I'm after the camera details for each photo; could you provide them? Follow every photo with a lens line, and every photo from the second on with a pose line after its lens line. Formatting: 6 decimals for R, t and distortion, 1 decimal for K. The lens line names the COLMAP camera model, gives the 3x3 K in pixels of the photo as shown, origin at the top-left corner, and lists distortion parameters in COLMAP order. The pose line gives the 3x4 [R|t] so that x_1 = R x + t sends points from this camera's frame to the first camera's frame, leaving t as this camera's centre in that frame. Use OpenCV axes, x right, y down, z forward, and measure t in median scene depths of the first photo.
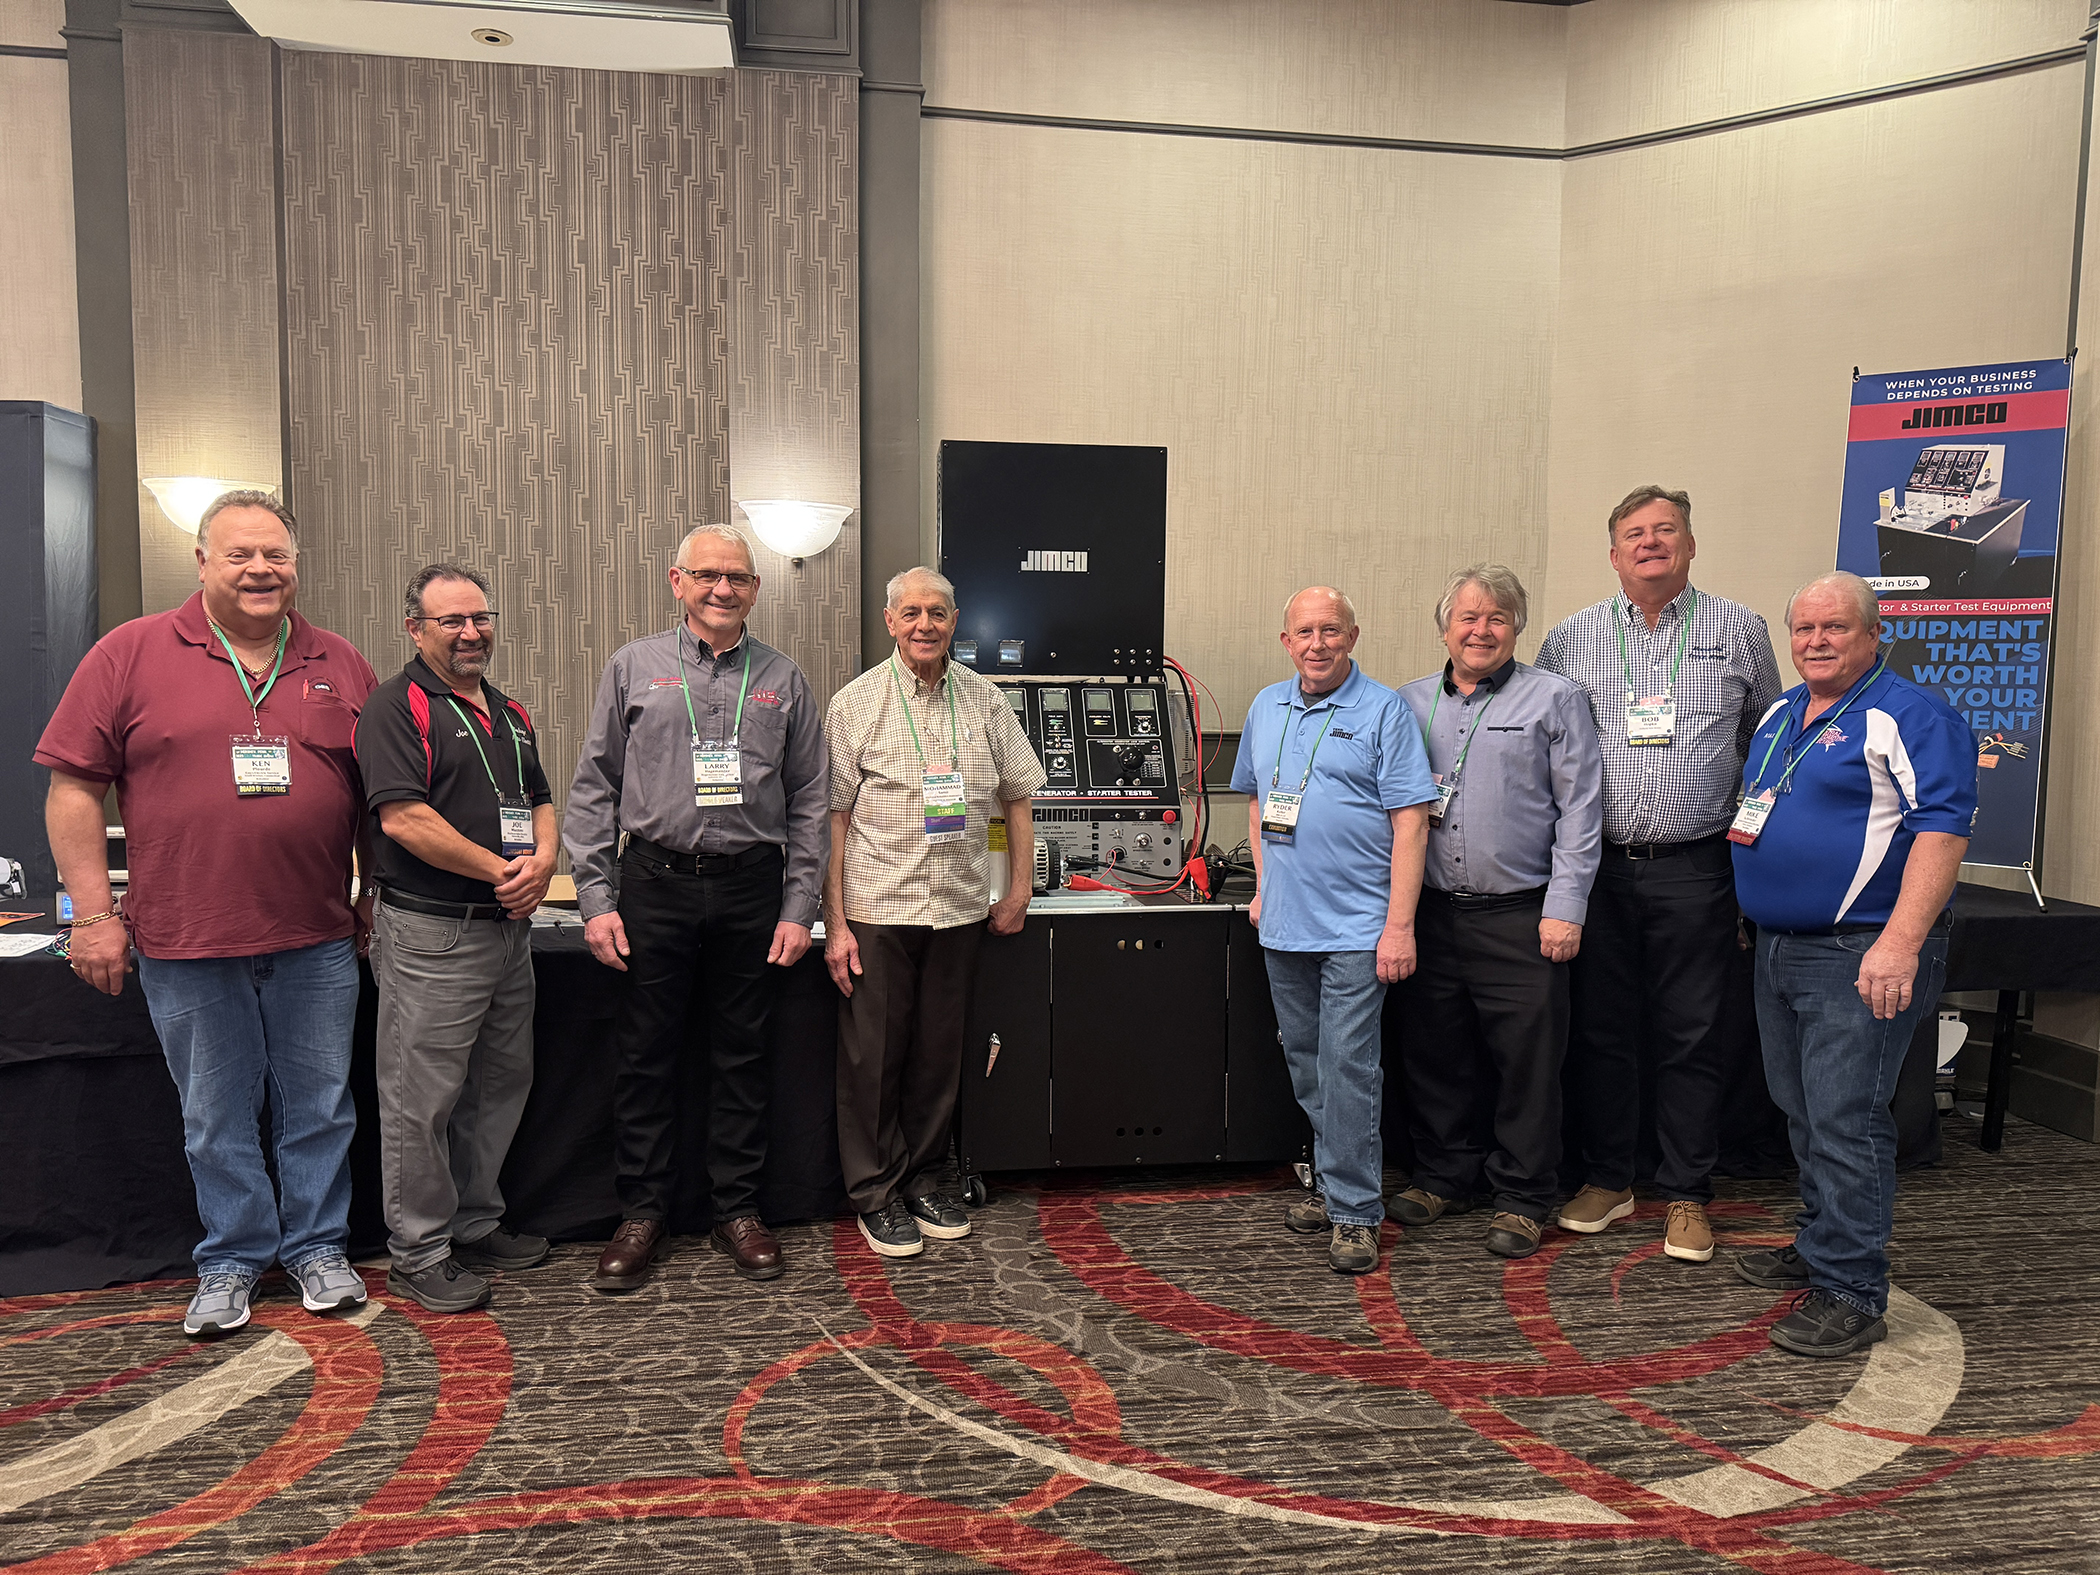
lens RADIAL K [[1487.5, 0, 1045.0], [0, 1487.5, 795.2], [0, 0, 1]] dist [-0.017580, -0.003967]
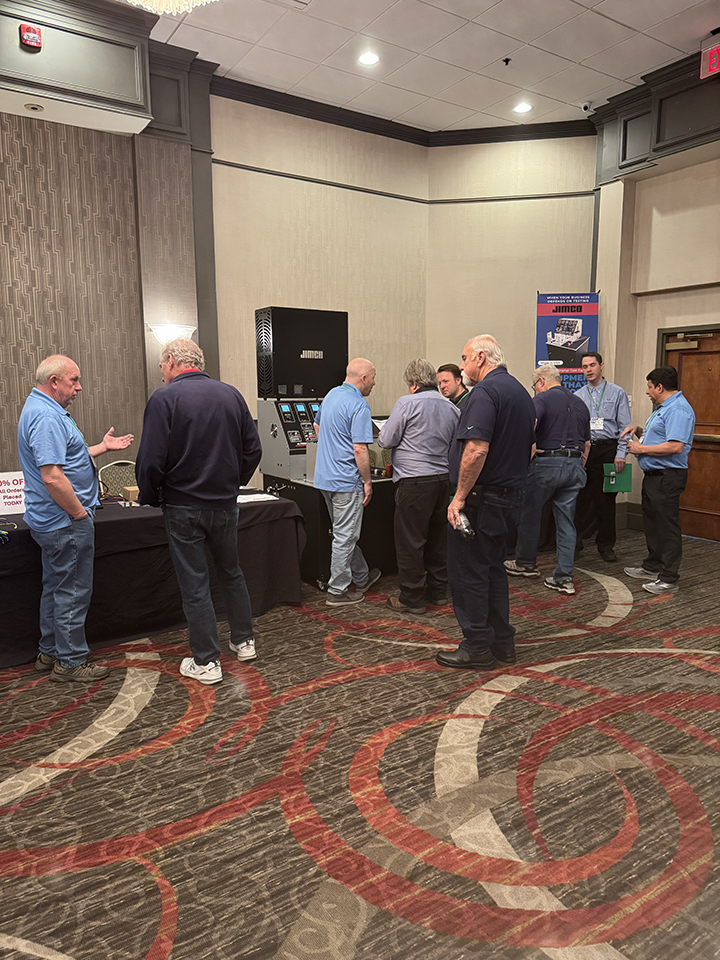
lens RADIAL K [[661.8, 0, 362.6], [0, 661.8, 486.5], [0, 0, 1]] dist [0.009104, -0.033528]
pose [[0.907084, -0.073395, 0.414503, -0.386758], [0.045225, 0.995975, 0.077387, -0.008651], [-0.418514, -0.051451, 0.906752, -0.116867]]
